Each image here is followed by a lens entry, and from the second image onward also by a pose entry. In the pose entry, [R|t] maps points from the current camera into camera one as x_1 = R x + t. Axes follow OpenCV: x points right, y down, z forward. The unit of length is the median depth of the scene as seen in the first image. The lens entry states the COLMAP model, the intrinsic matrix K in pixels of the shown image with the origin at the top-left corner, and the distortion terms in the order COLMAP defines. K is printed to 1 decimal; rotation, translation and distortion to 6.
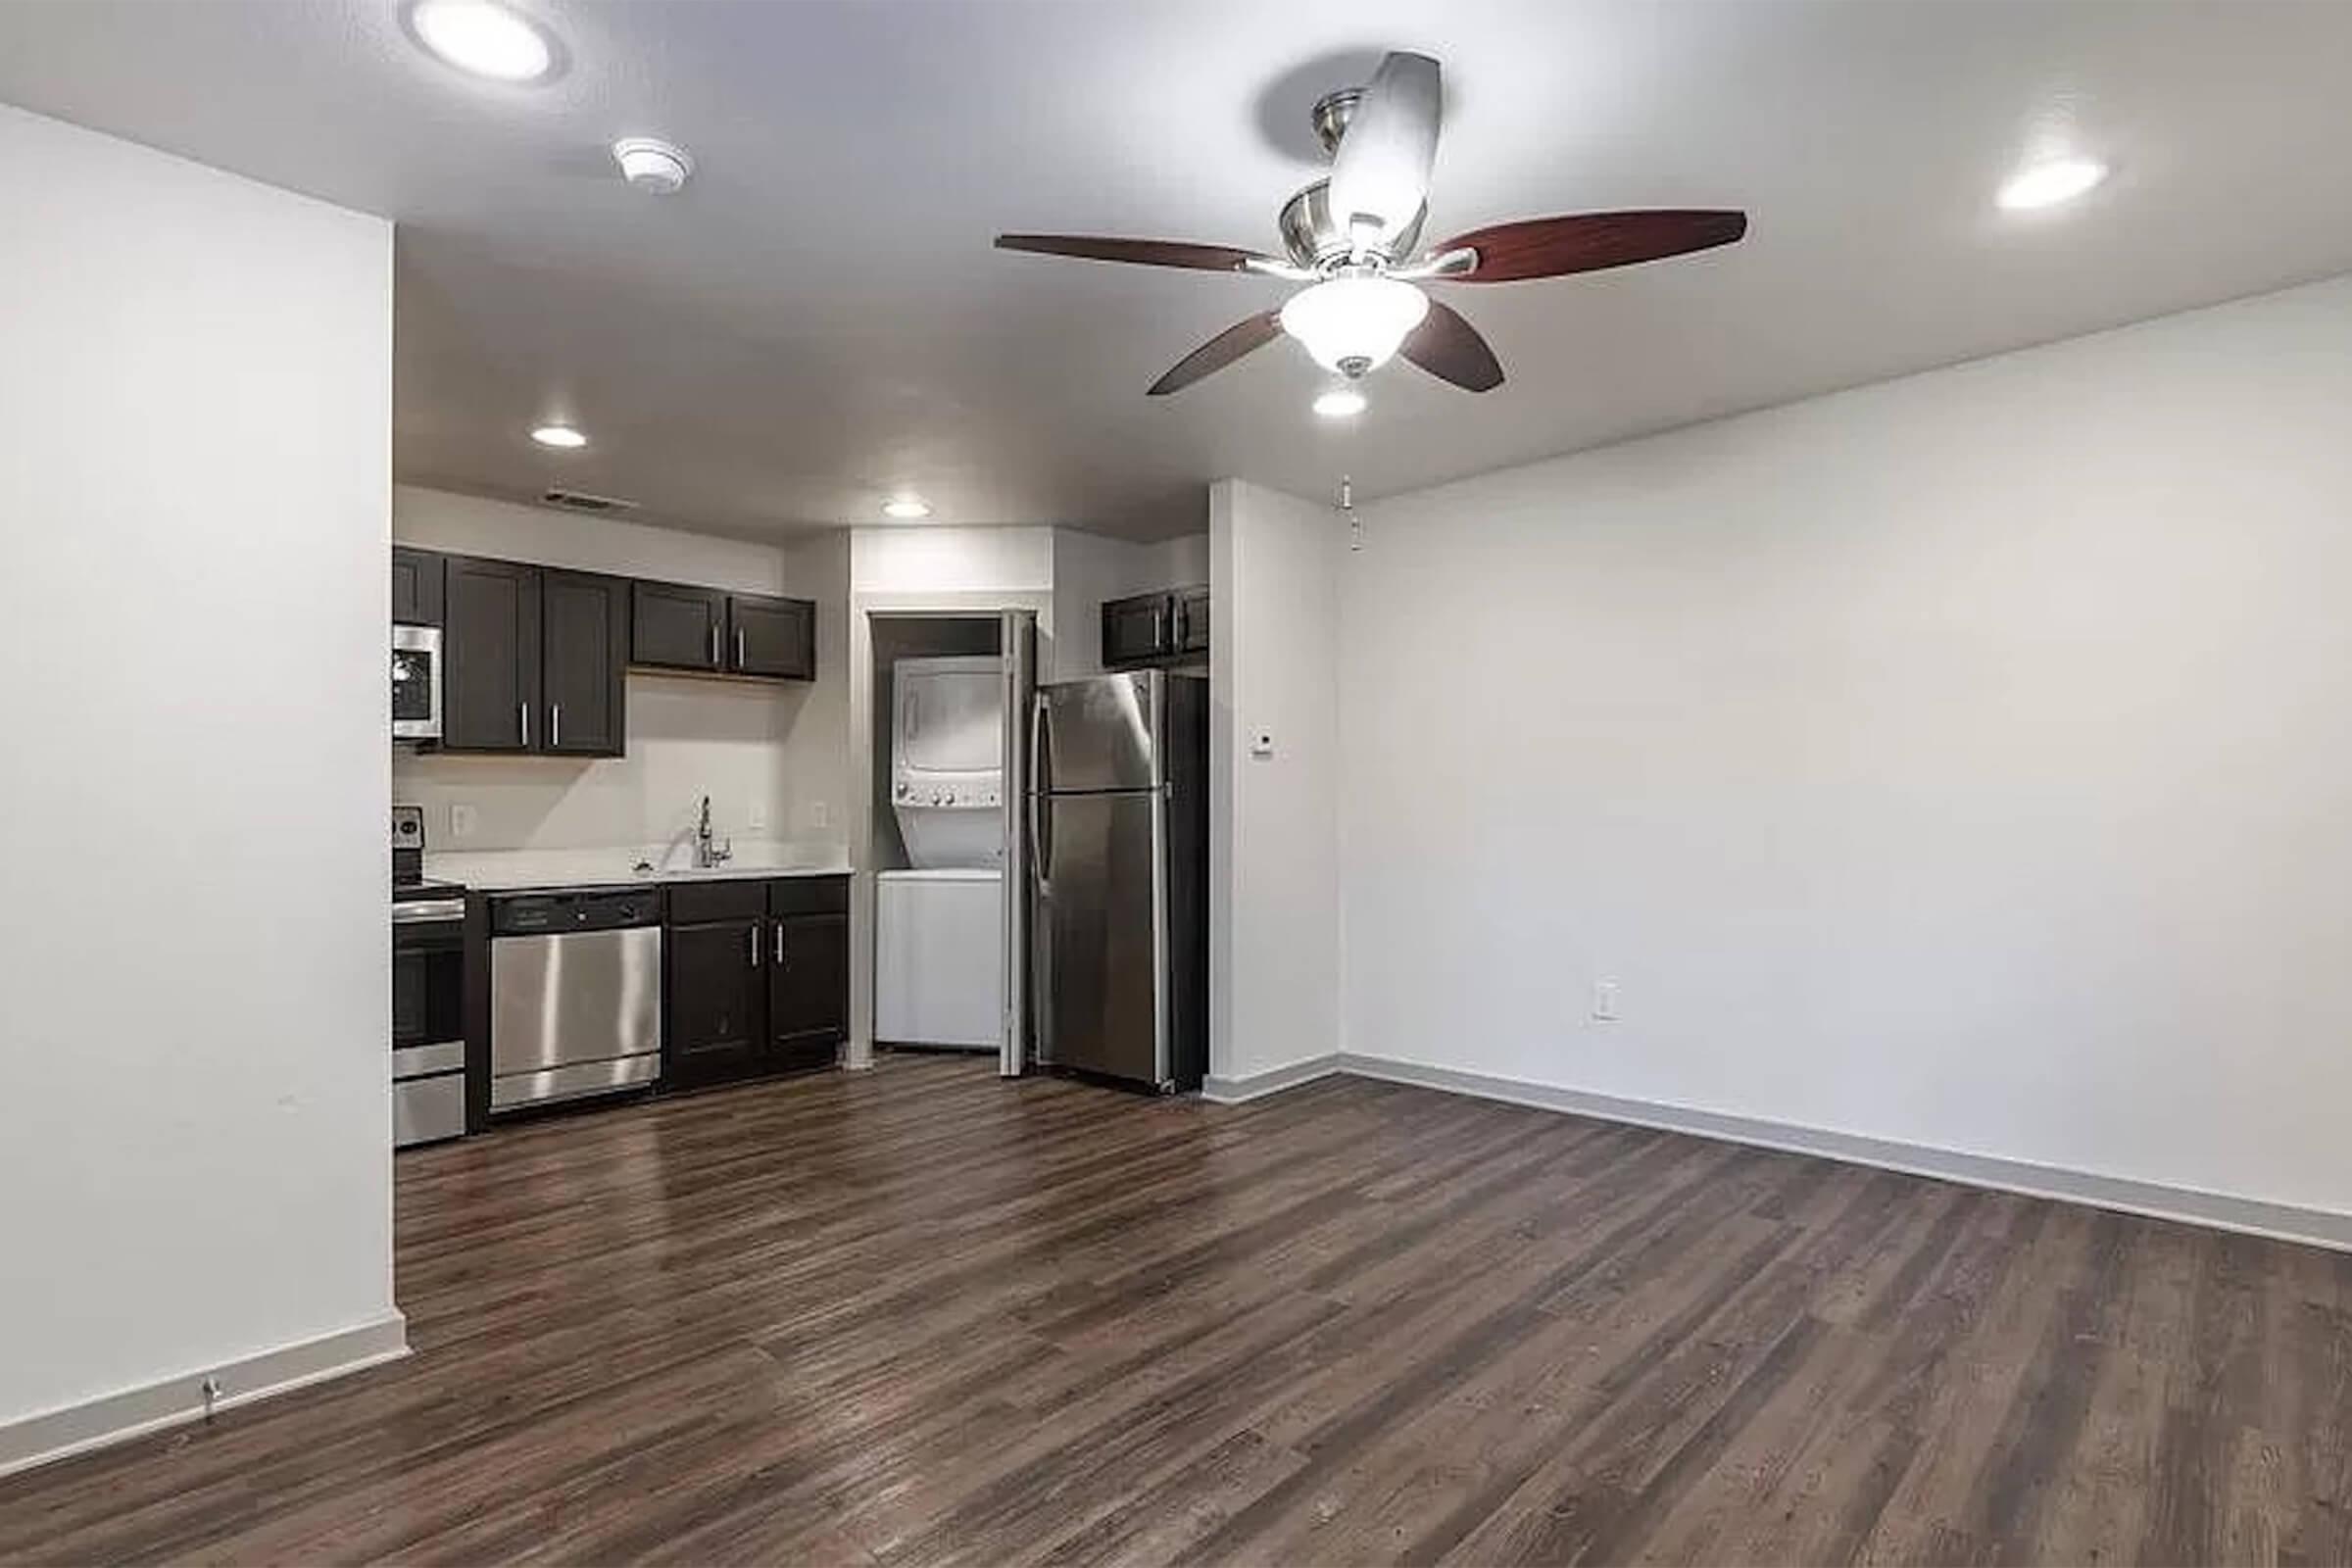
lens RADIAL K [[1203.1, 0, 1176.0], [0, 1203.1, 784.0], [0, 0, 1]] dist [-0.002465, -0.000540]
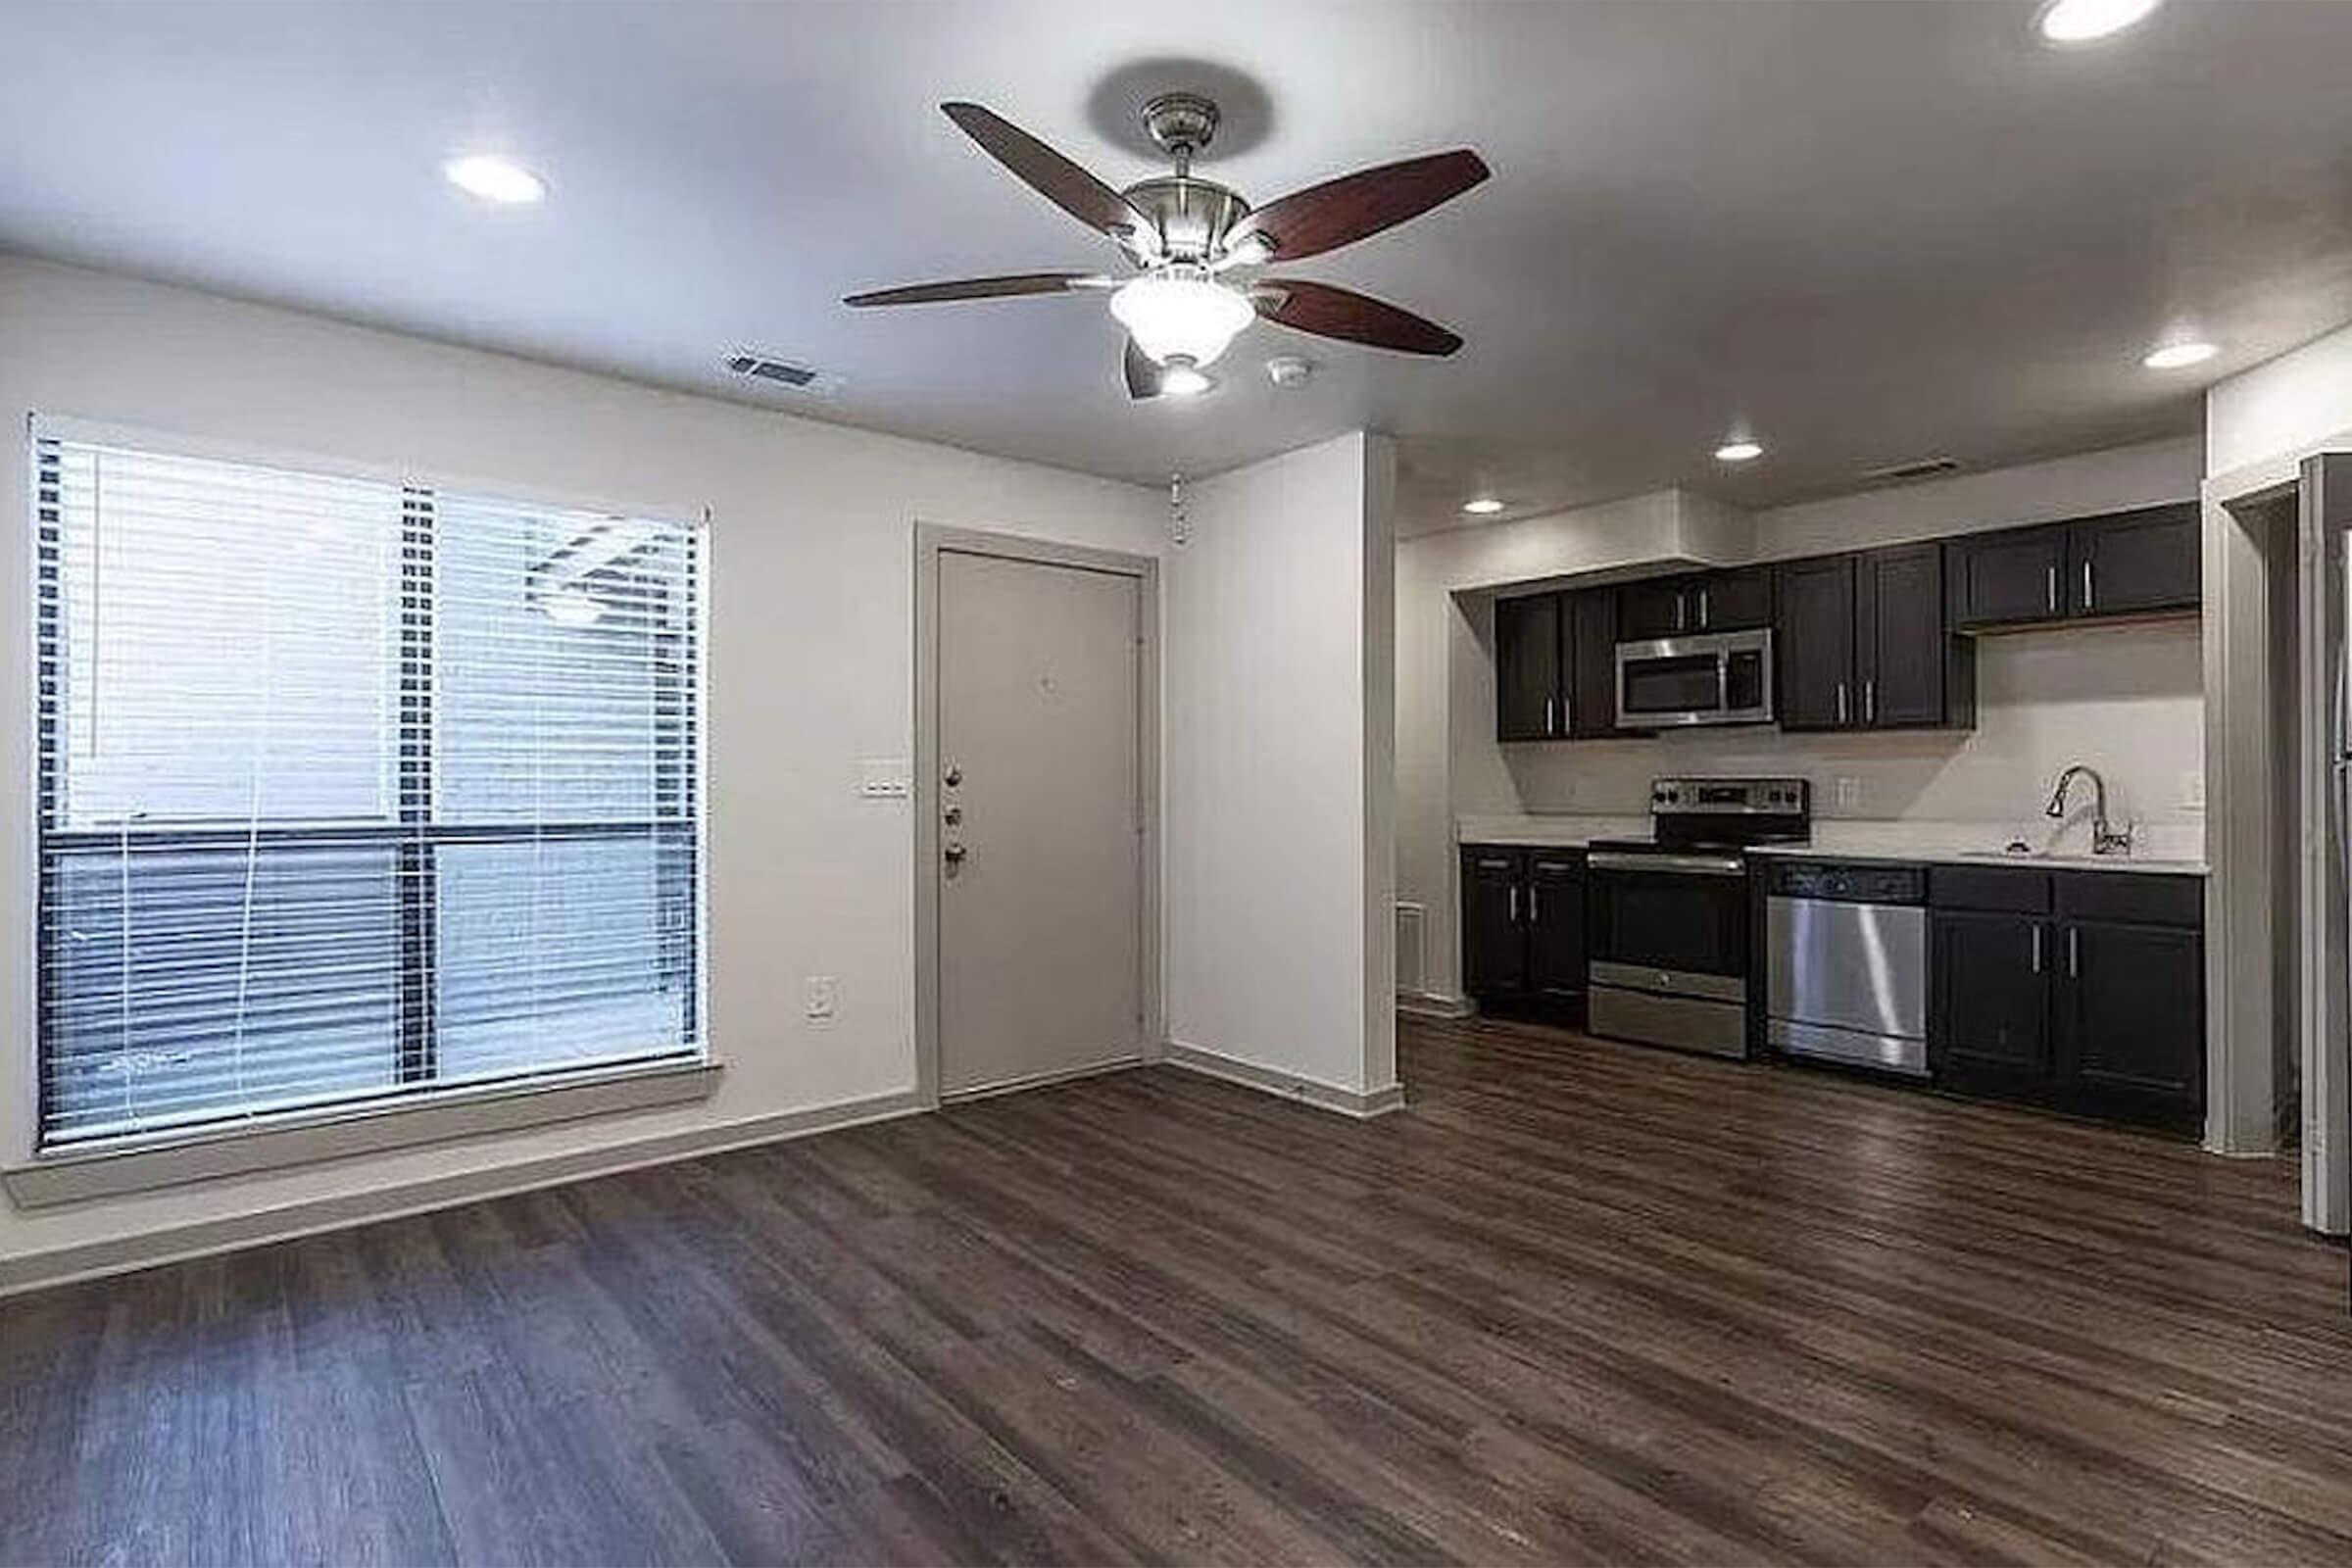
lens RADIAL K [[1139.4, 0, 1176.0], [0, 1139.4, 784.0], [0, 0, 1]] dist [-0.014222, -0.000268]
pose [[-0.122256, 0.012804, -0.992416, 0.546206], [0.019840, 0.999749, 0.010455, 0.000663], [0.992300, -0.018411, -0.122480, 0.563262]]
